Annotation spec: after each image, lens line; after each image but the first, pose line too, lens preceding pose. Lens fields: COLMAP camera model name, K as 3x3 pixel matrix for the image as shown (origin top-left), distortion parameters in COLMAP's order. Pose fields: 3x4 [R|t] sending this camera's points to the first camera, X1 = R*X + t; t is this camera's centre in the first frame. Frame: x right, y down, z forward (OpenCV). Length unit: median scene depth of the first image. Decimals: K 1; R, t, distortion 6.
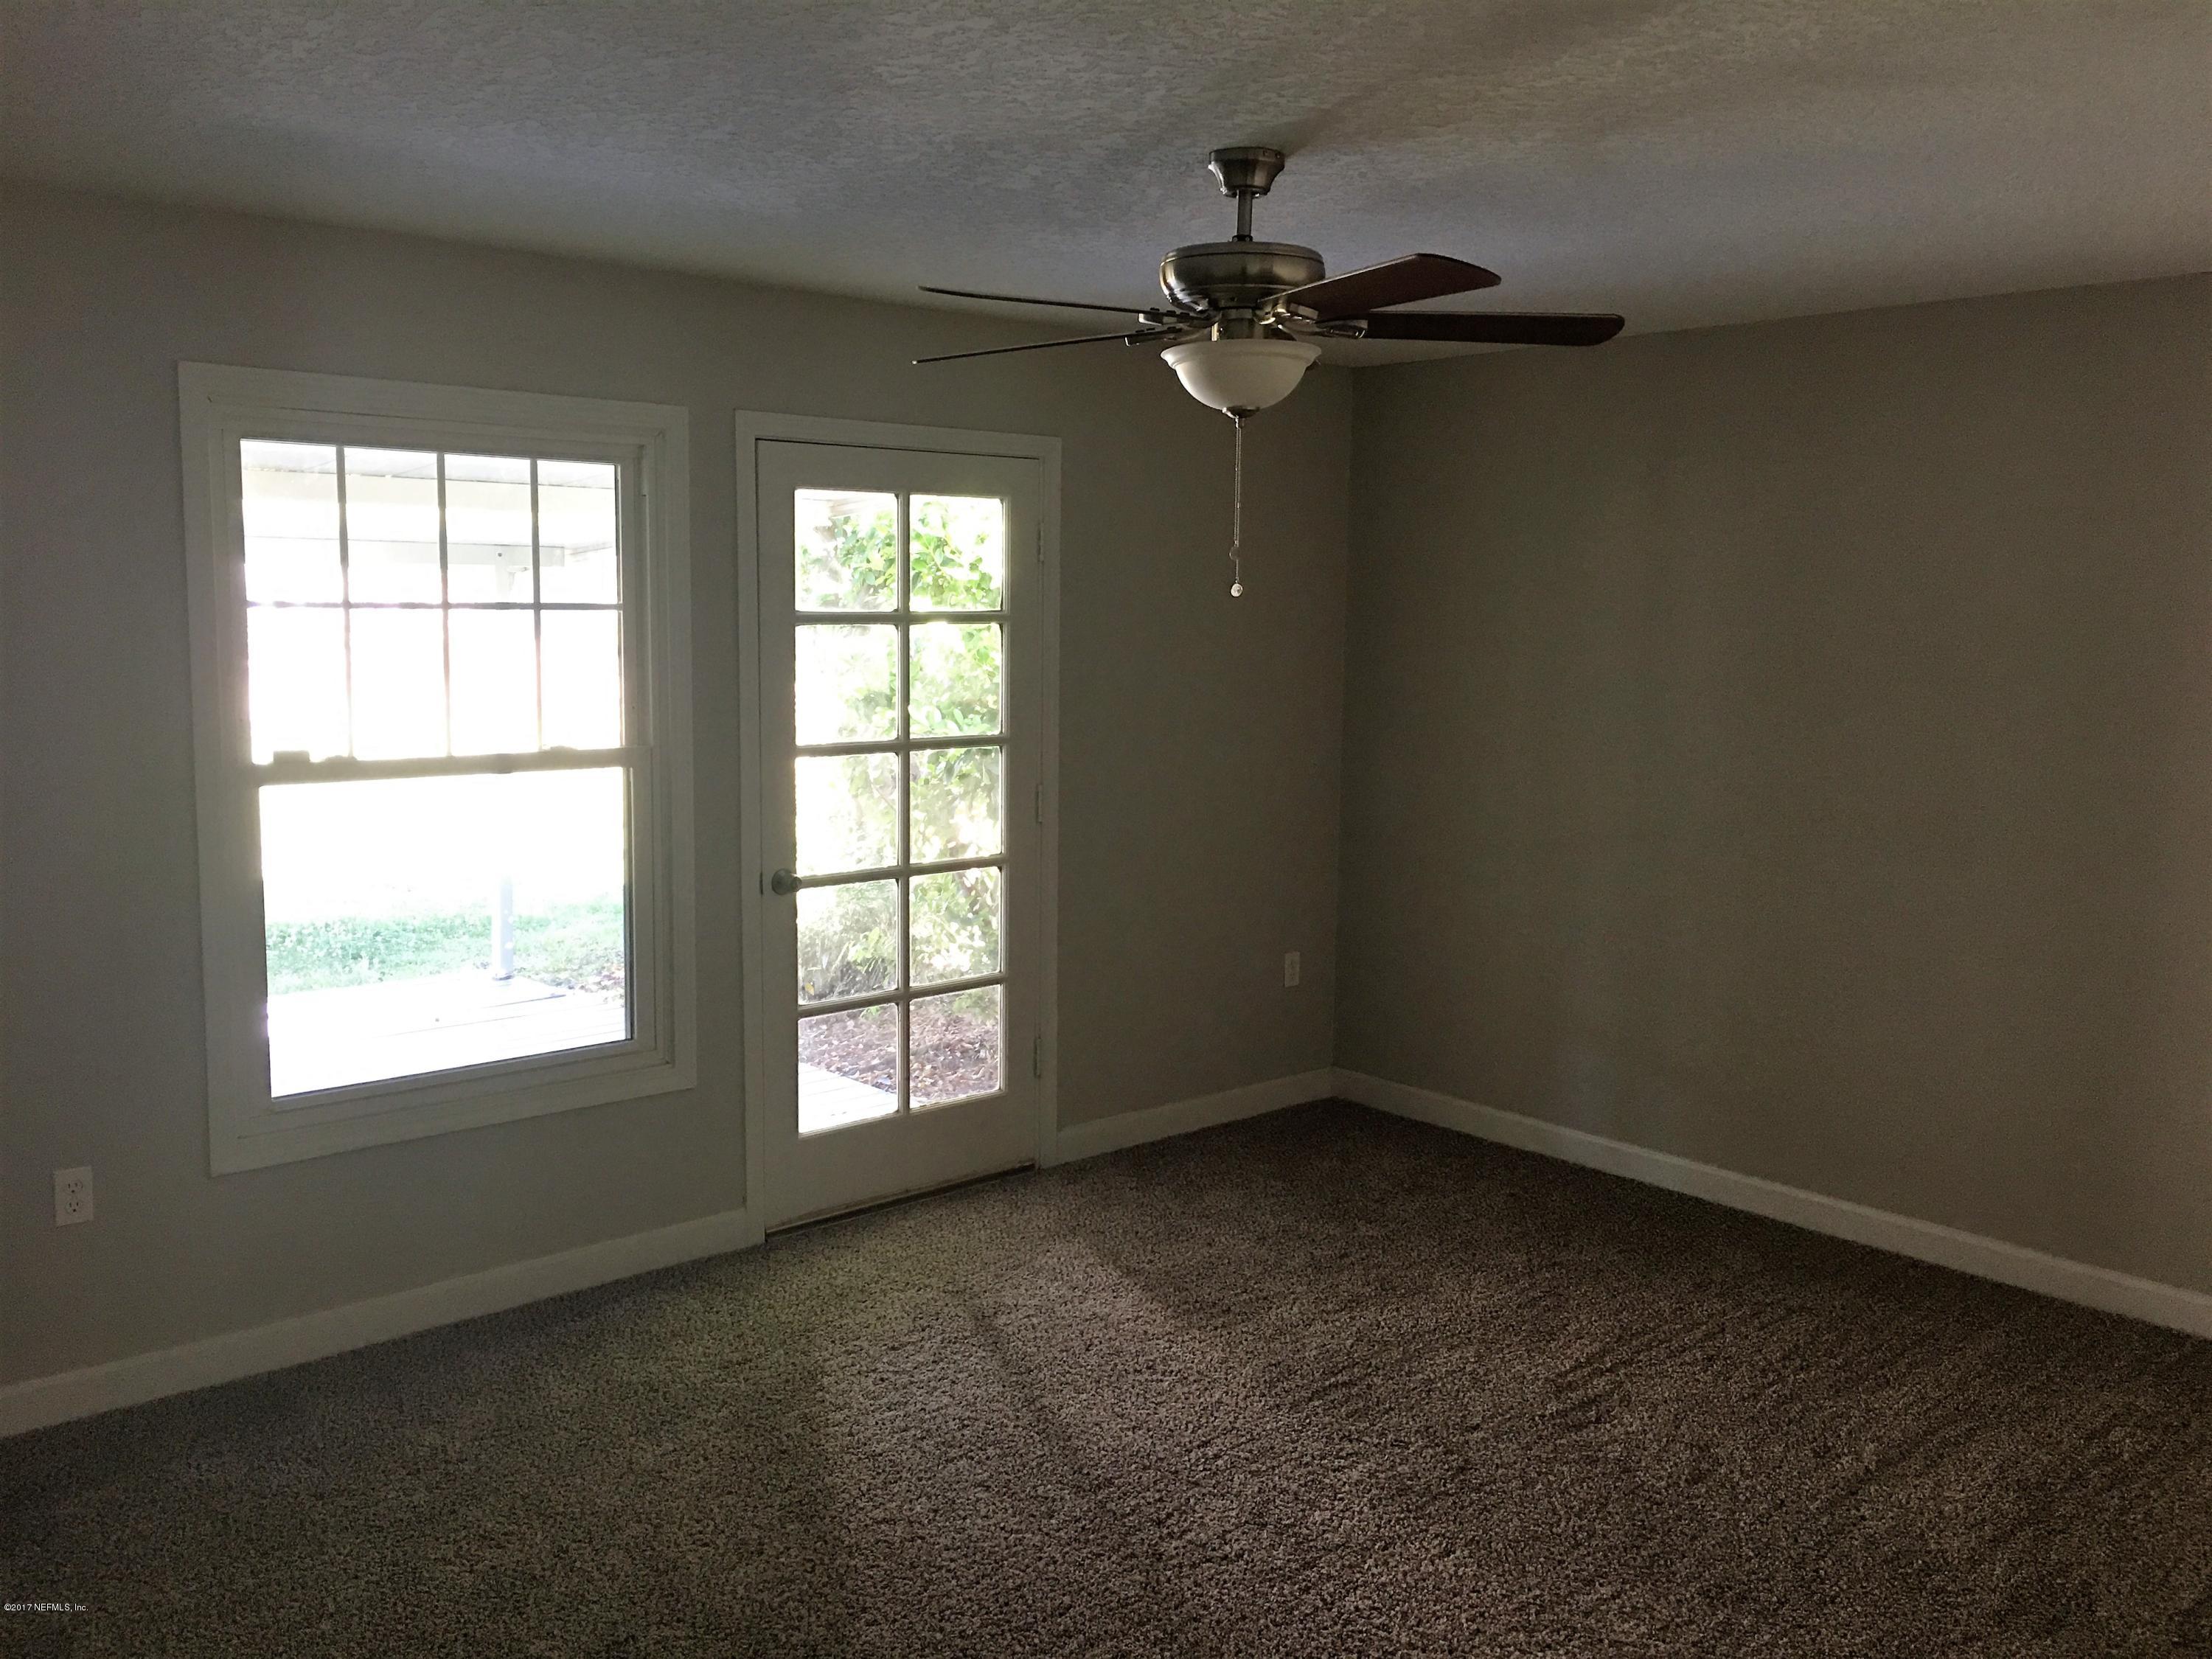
lens RADIAL K [[1897.2, 0, 1095.5], [0, 1897.2, 828.5], [0, 0, 1]] dist [0.076748, -0.102313]
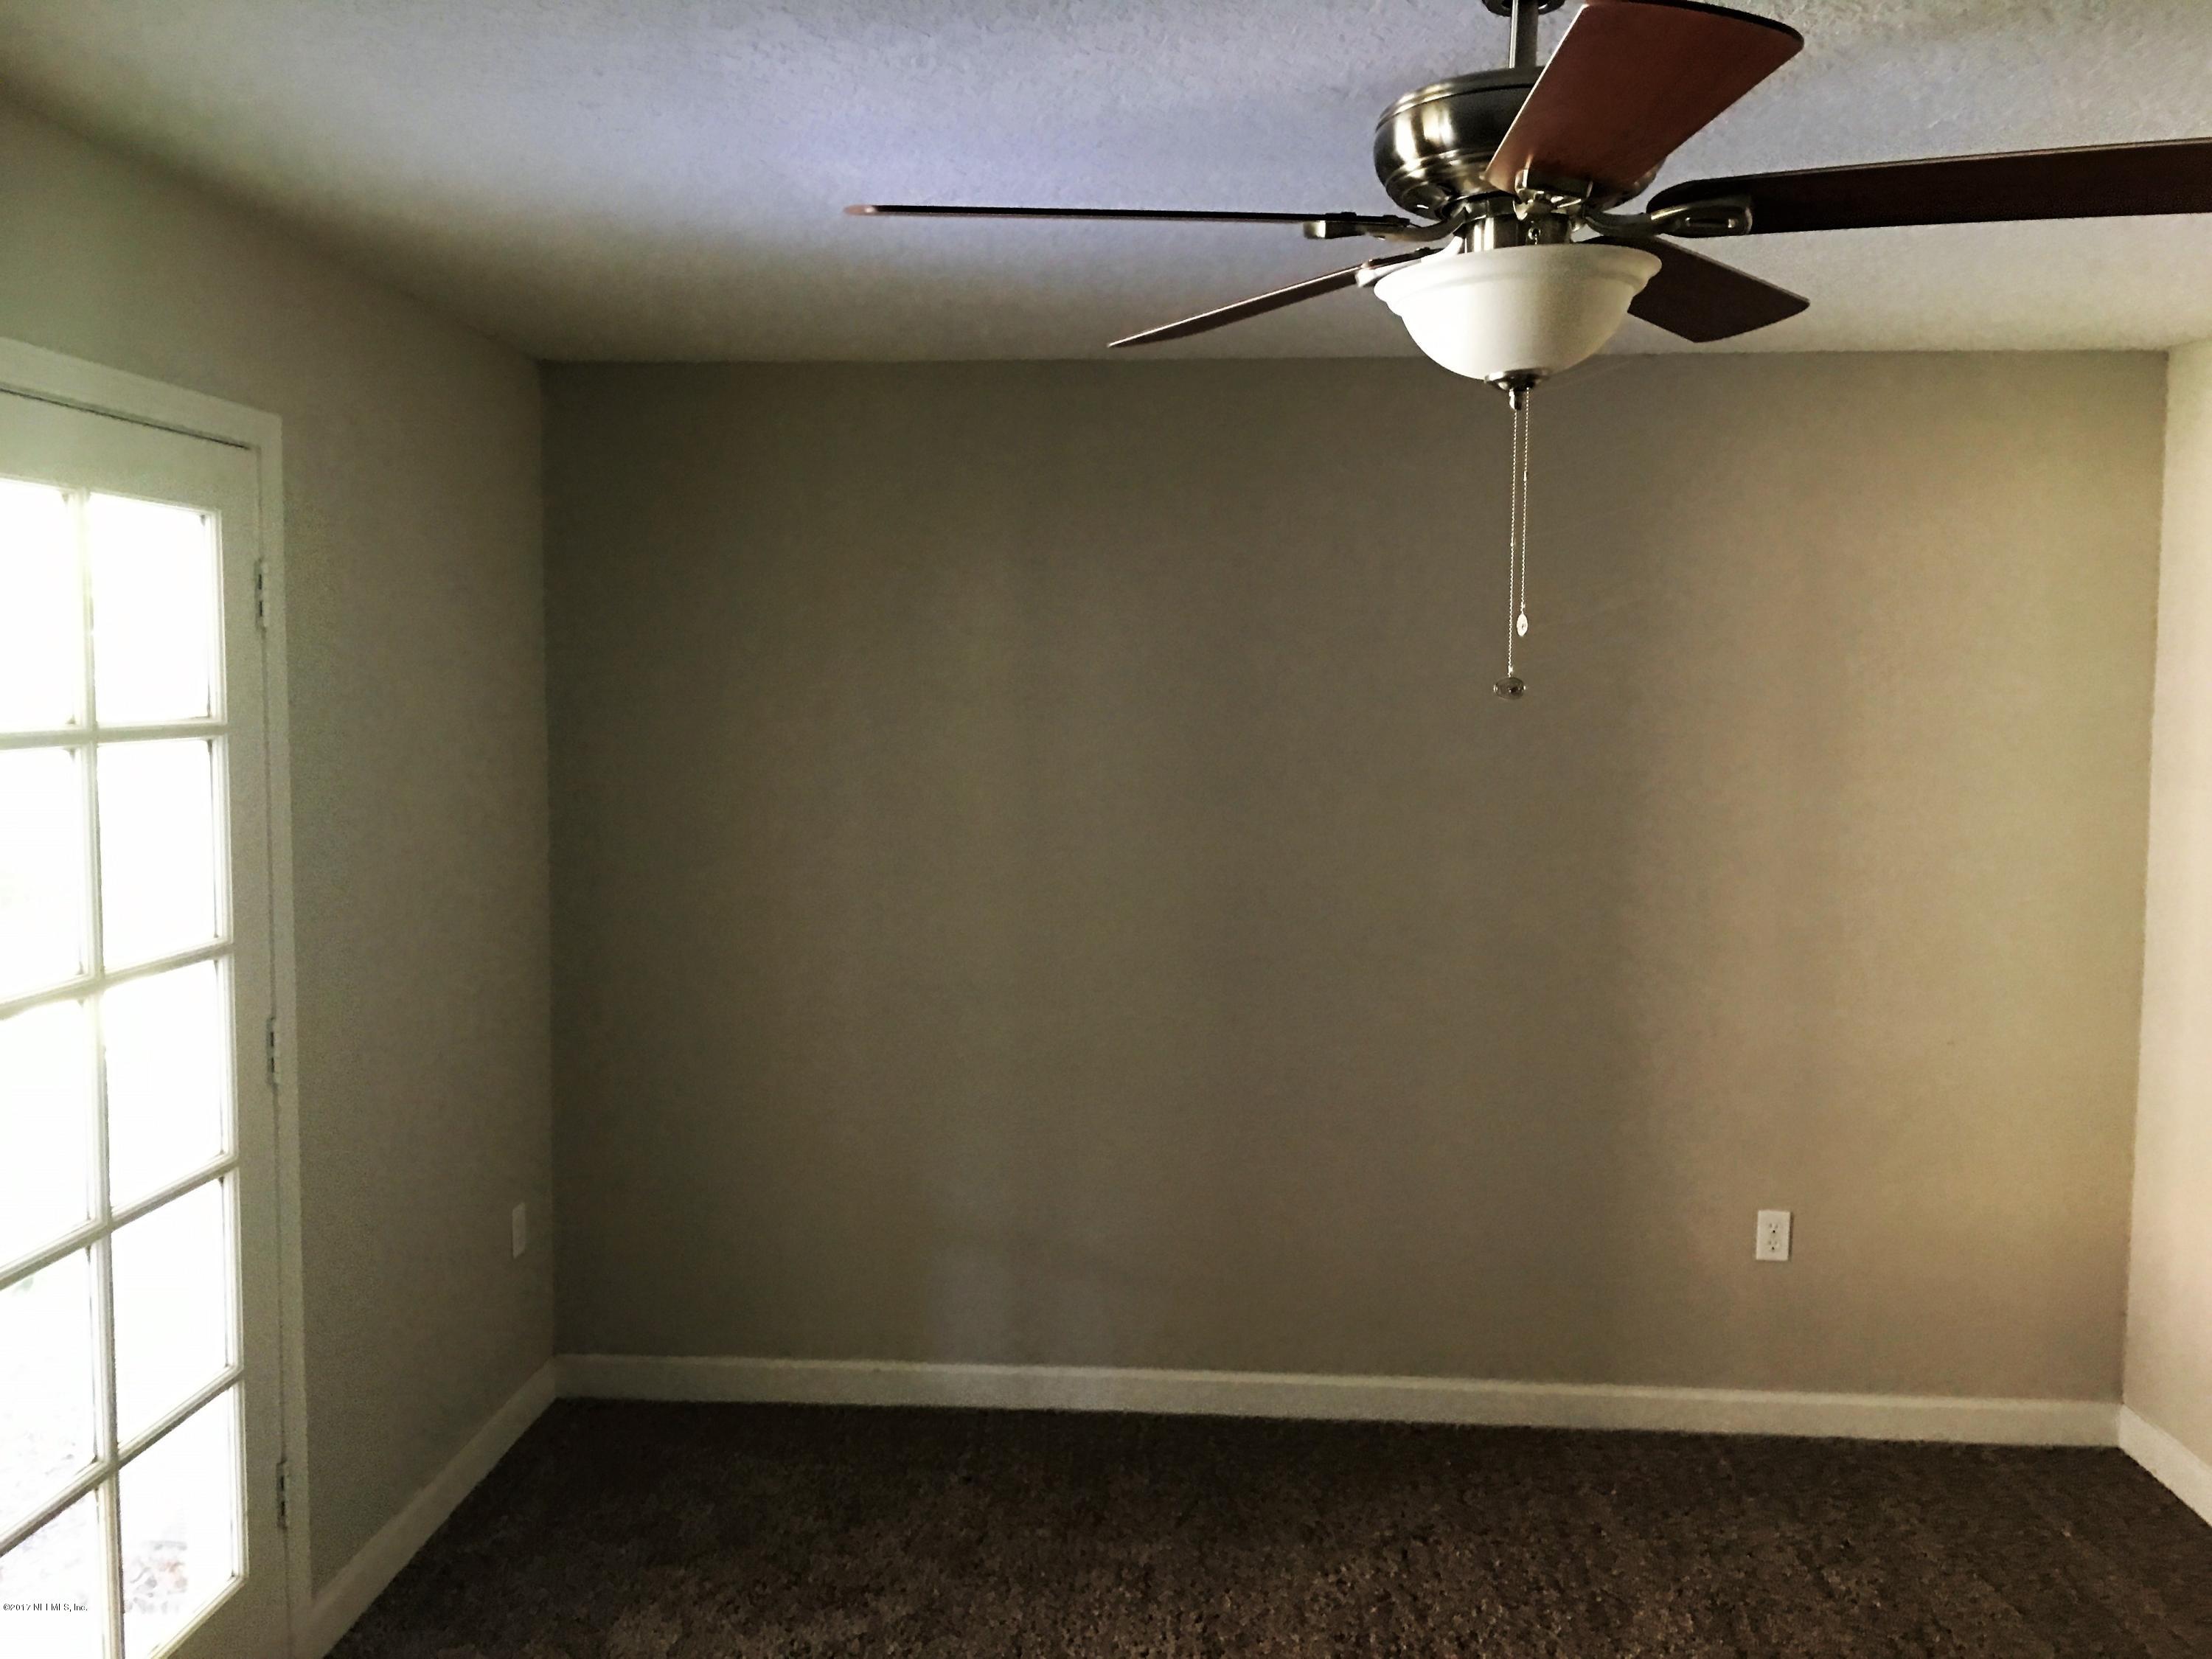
lens RADIAL K [[1897.2, 0, 1099.2], [0, 1897.2, 821.2], [0, 0, 1]] dist [0.076748, -0.102313]
pose [[0.704297, -0.061844, 0.707207, -0.276471], [0.090470, 0.995895, -0.003008, -0.062129], [-0.704118, 0.066099, 0.707000, 0.445877]]
